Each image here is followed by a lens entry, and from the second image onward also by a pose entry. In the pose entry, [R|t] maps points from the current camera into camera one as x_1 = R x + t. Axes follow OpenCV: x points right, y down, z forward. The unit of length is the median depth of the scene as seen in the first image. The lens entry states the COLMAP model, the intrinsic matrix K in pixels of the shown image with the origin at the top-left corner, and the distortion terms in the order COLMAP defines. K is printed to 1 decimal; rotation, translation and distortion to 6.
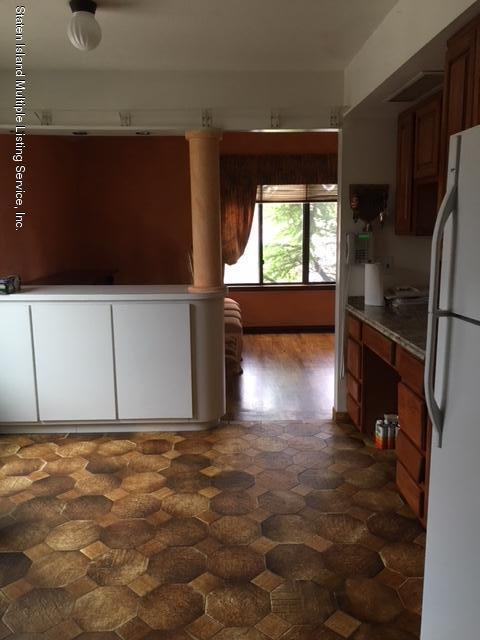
lens RADIAL K [[546.0, 0, 240.0], [0, 546.0, 320.0], [0, 0, 1]] dist [0.084067, -0.107284]
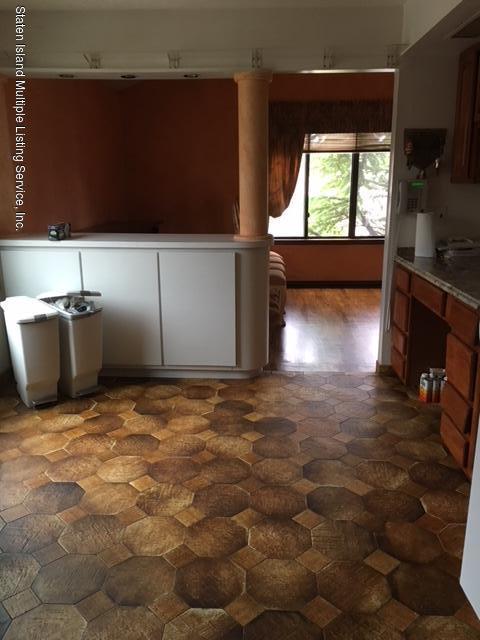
lens RADIAL K [[546.0, 0, 240.0], [0, 546.0, 320.0], [0, 0, 1]] dist [0.084067, -0.107284]
pose [[0.997009, 0.024439, -0.073325, -0.008365], [-0.018718, 0.996799, 0.077721, 0.018158], [0.074990, -0.076116, 0.994275, -0.002051]]
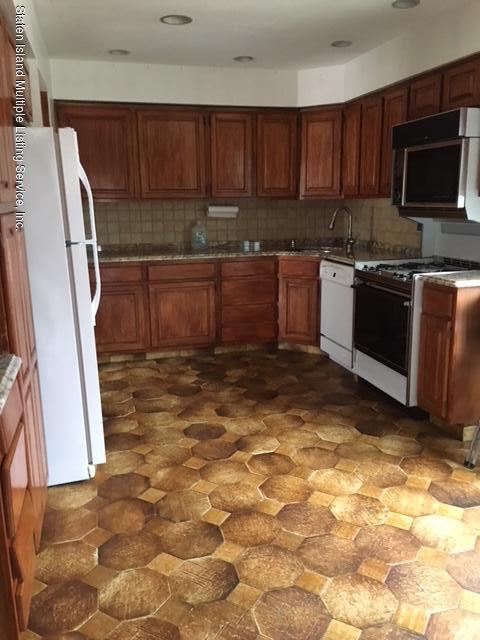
lens RADIAL K [[546.0, 0, 240.0], [0, 546.0, 320.0], [0, 0, 1]] dist [0.084067, -0.107284]
pose [[-0.974479, 0.076951, -0.210878, 0.151281], [-0.011819, 0.920519, 0.390519, -0.228717], [0.224168, 0.383045, -0.896117, 1.375579]]
